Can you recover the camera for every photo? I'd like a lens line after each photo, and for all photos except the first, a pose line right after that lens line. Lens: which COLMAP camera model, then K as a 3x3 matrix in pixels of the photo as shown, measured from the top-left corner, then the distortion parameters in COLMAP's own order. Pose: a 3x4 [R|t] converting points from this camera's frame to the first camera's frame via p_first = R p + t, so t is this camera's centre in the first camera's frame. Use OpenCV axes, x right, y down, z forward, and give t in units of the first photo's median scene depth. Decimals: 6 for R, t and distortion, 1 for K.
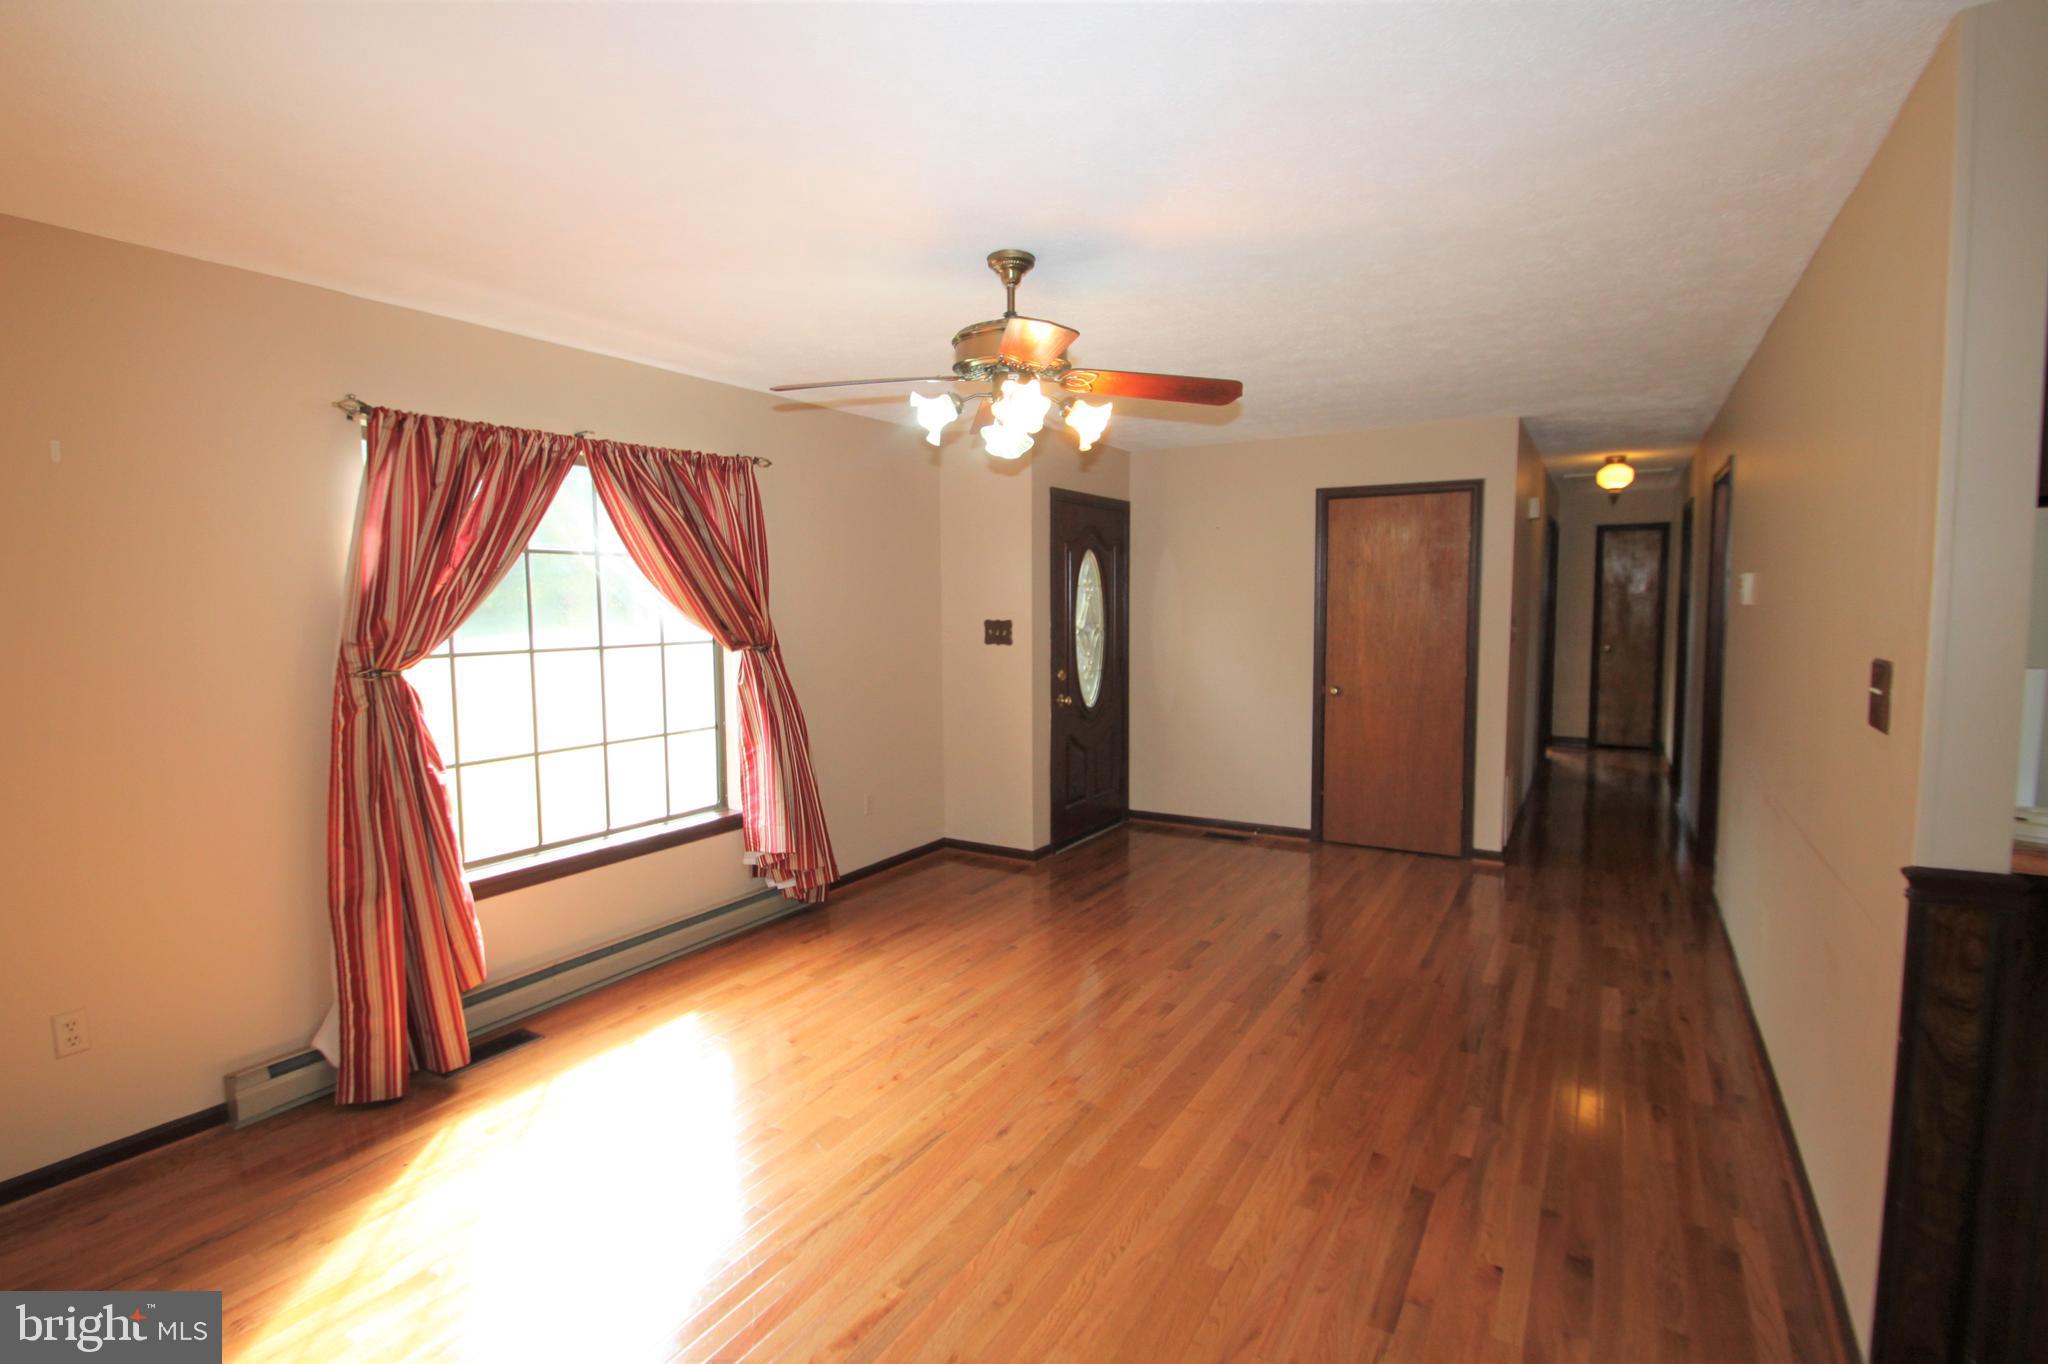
lens RADIAL K [[943.4, 0, 1030.0], [0, 943.4, 674.4], [0, 0, 1]] dist [0.007472, -0.012602]
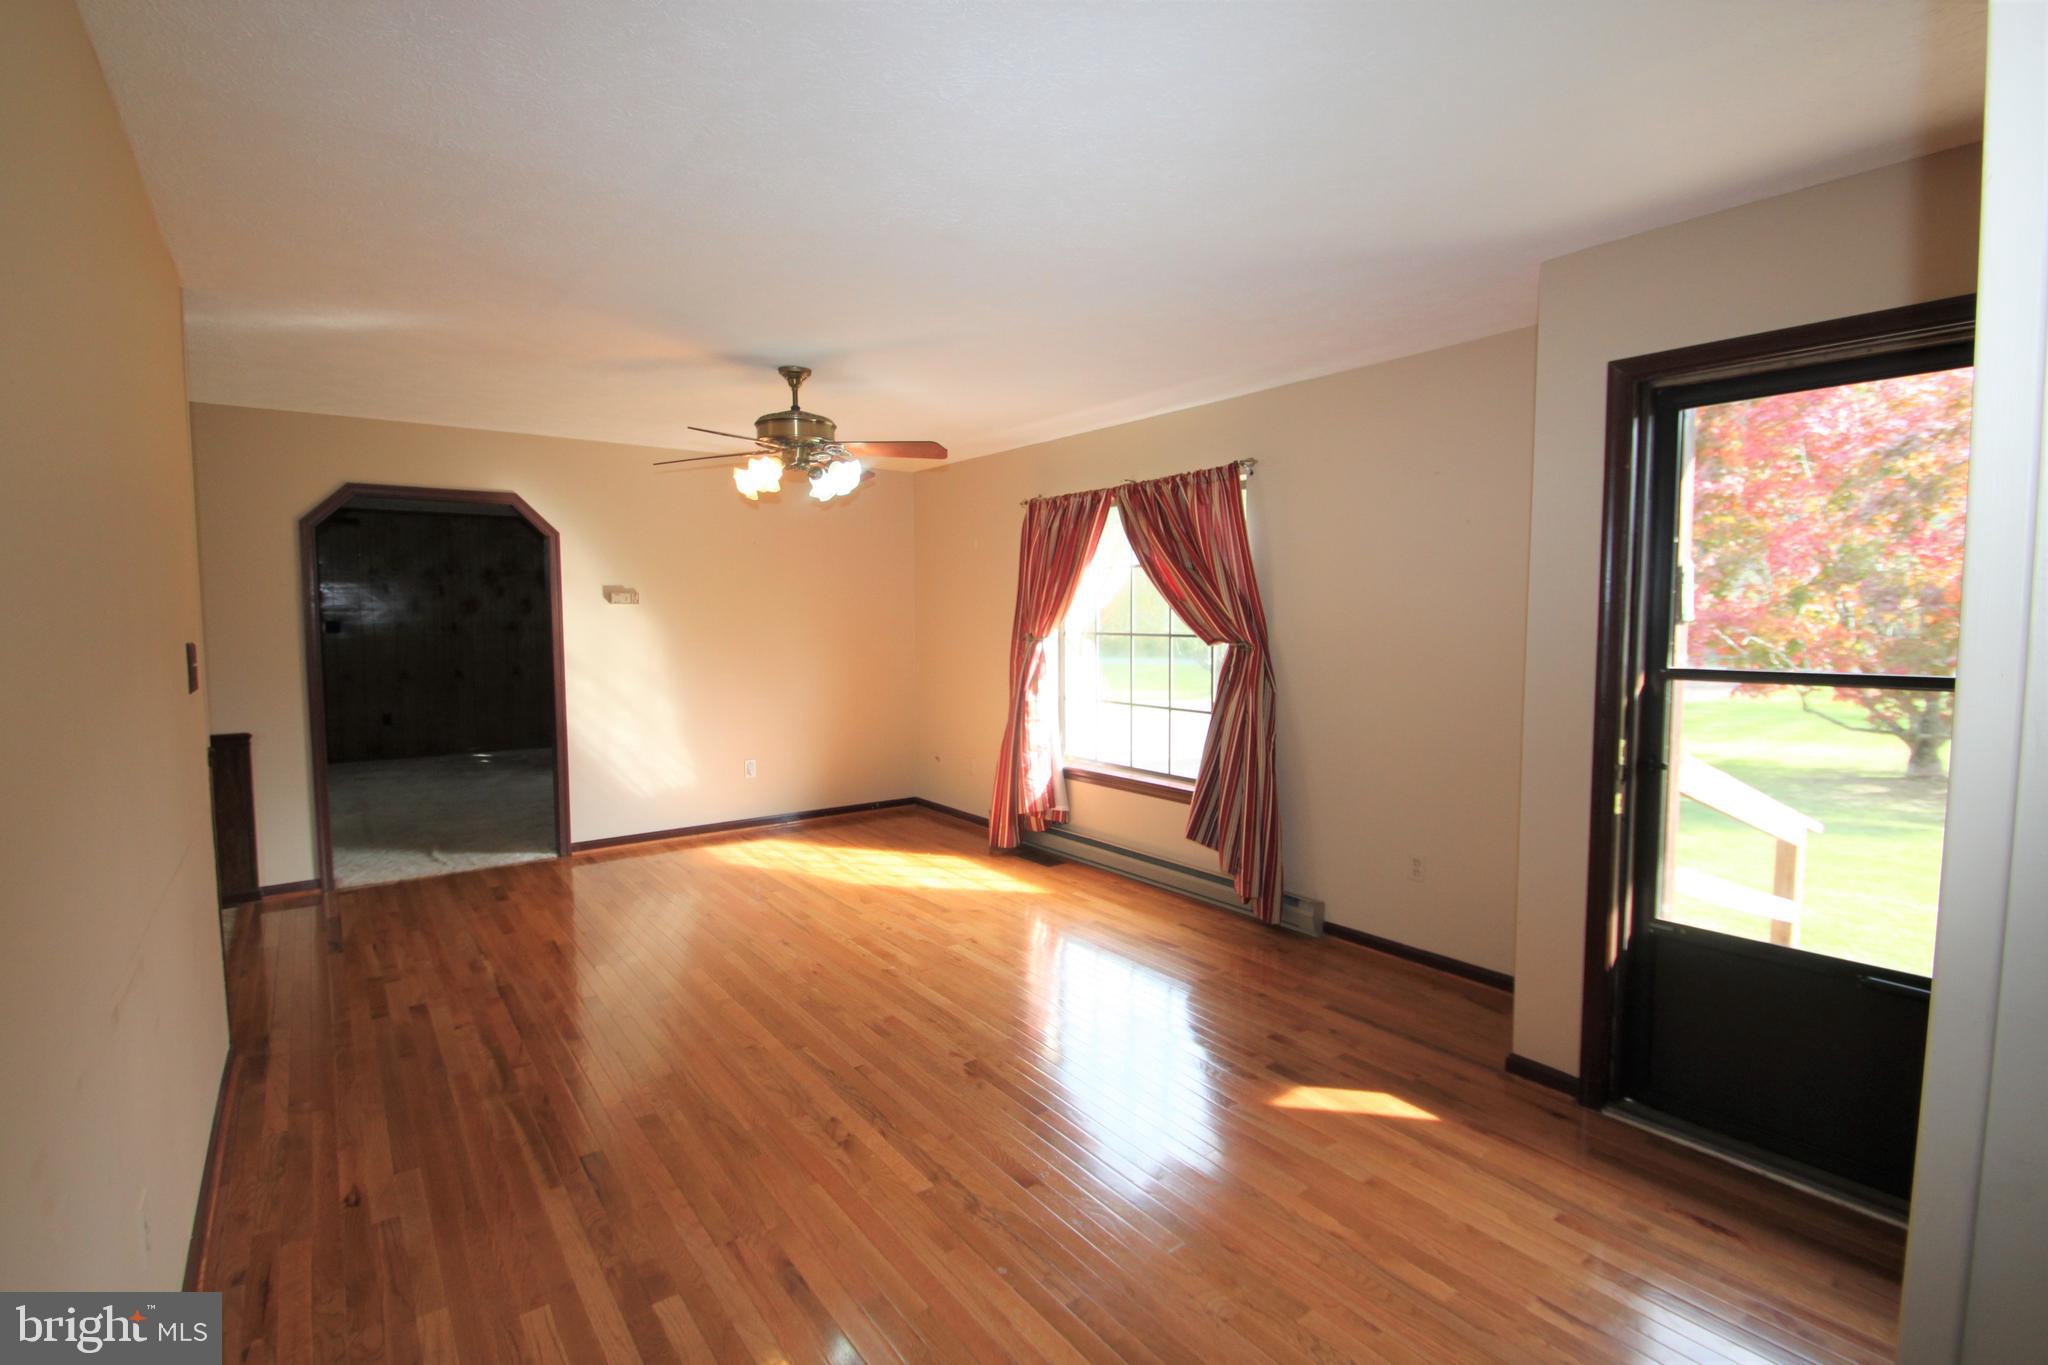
lens RADIAL K [[943.4, 0, 1027.8], [0, 943.4, 679.4], [0, 0, 1]] dist [0.007472, -0.012602]
pose [[-0.366444, 0.075696, -0.927356, 0.972724], [-0.066047, 0.992055, 0.107075, -0.110430], [0.928093, 0.100486, -0.358533, 1.484999]]
